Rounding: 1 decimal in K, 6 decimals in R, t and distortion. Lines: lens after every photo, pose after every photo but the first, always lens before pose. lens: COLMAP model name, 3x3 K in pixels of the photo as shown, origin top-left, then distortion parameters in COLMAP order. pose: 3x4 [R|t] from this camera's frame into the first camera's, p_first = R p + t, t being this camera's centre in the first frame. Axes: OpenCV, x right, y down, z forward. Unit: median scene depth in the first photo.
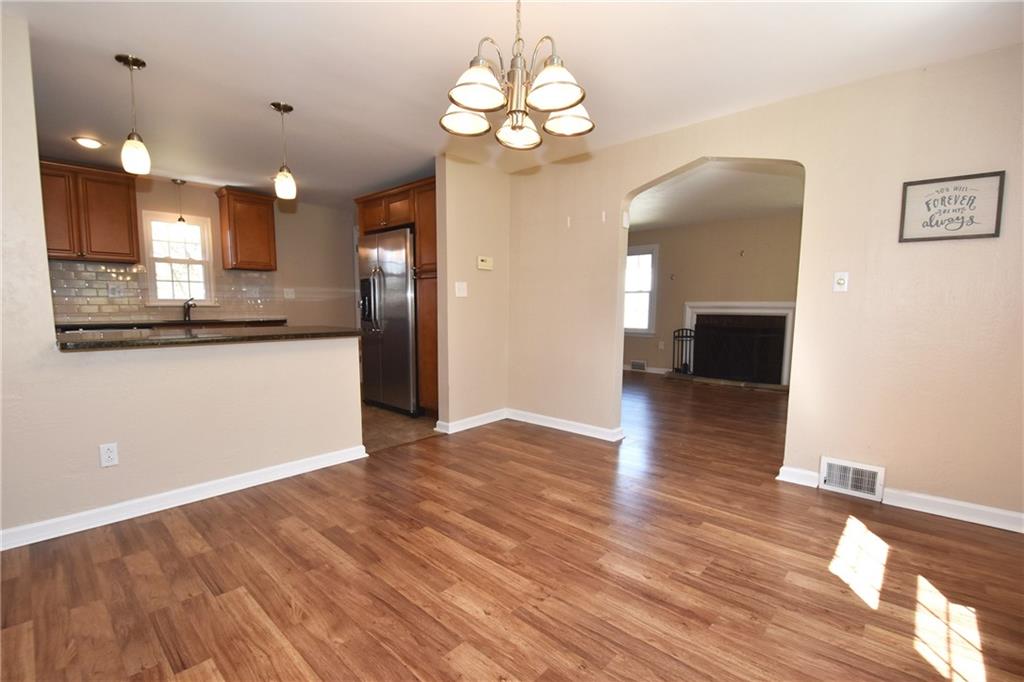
lens RADIAL K [[451.9, 0, 505.8], [0, 451.9, 357.6], [0, 0, 1]] dist [0.003280, -0.015874]
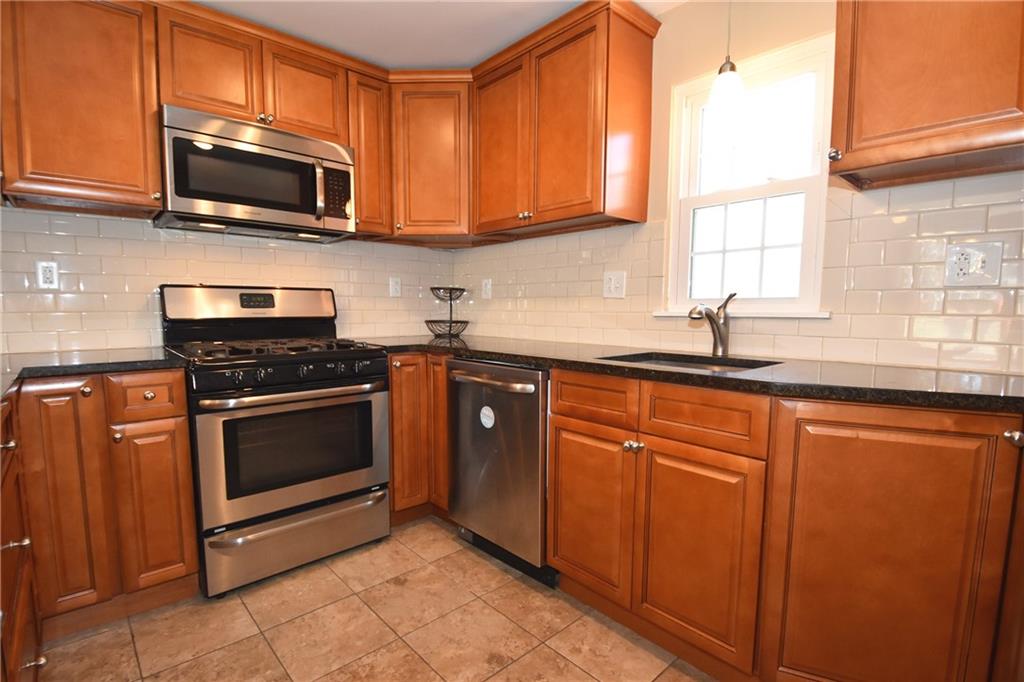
lens RADIAL K [[484.1, 0, 508.5], [0, 484.1, 362.4], [0, 0, 1]] dist [-0.005993, -0.000992]
pose [[-0.096896, 0.100568, -0.990201, -0.694535], [-0.118773, 0.986604, 0.111825, -0.229898], [0.988182, 0.128445, -0.083653, 1.968785]]
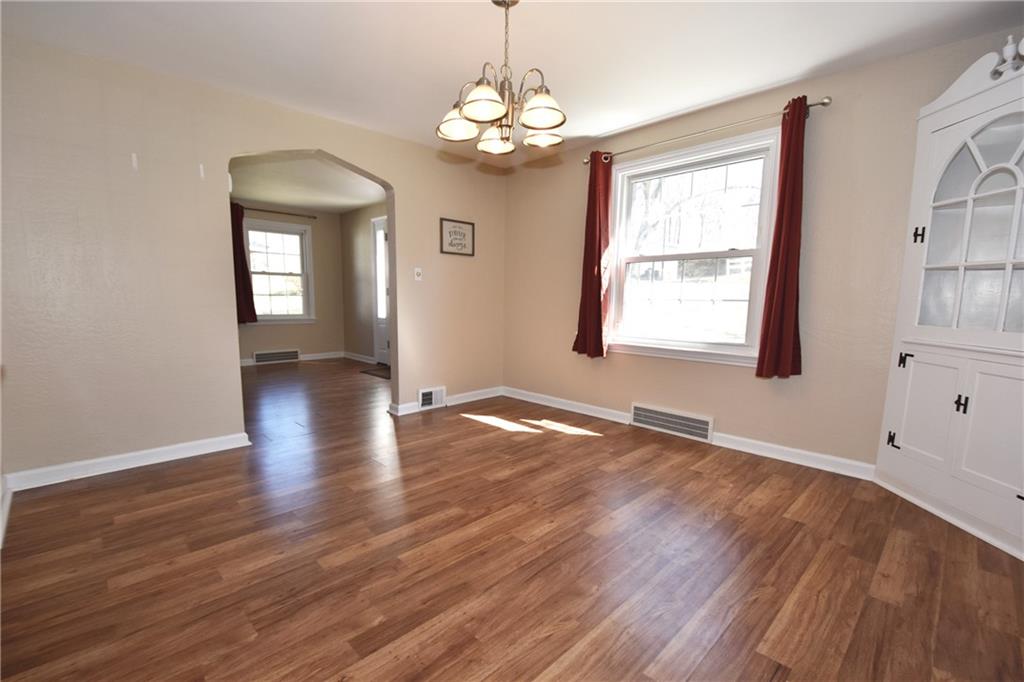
lens RADIAL K [[451.9, 0, 505.8], [0, 451.9, 357.6], [0, 0, 1]] dist [0.003280, -0.015874]
pose [[0.055726, -0.137777, 0.988894, -0.973100], [0.101304, 0.986102, 0.131679, -0.073403], [-0.993293, 0.092841, 0.068909, 0.751881]]
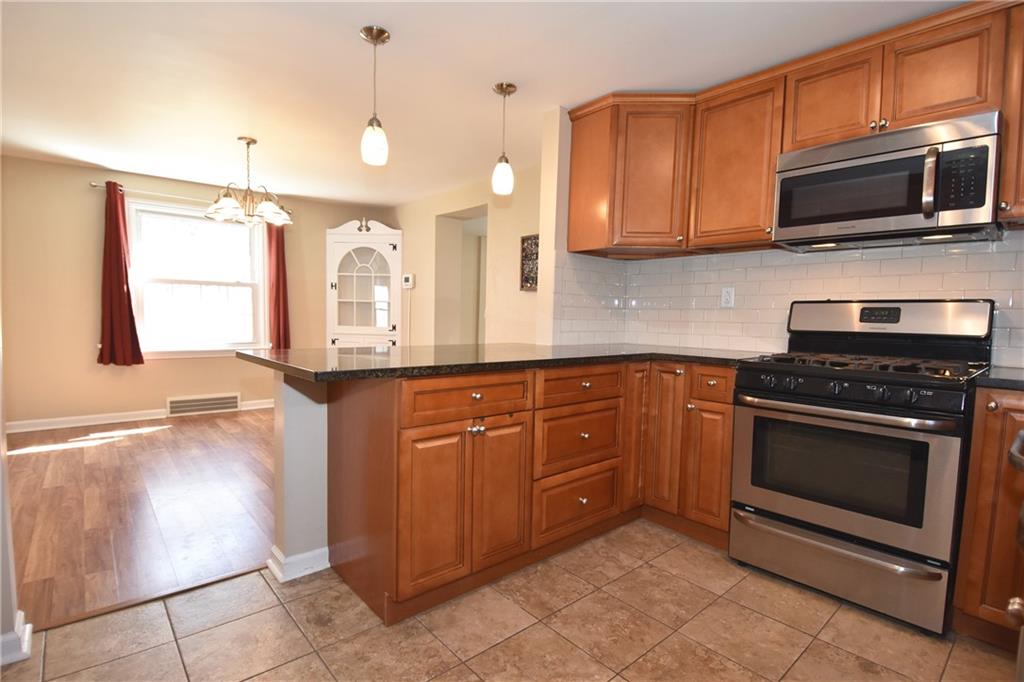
lens RADIAL K [[494.5, 0, 511.8], [0, 494.5, 354.3], [0, 0, 1]] dist [0.030136, -0.026652]
pose [[-0.994060, -0.033748, 0.103468, -1.073733], [-0.013584, 0.981746, 0.189711, -0.286944], [-0.107982, 0.187178, -0.976373, 2.441062]]
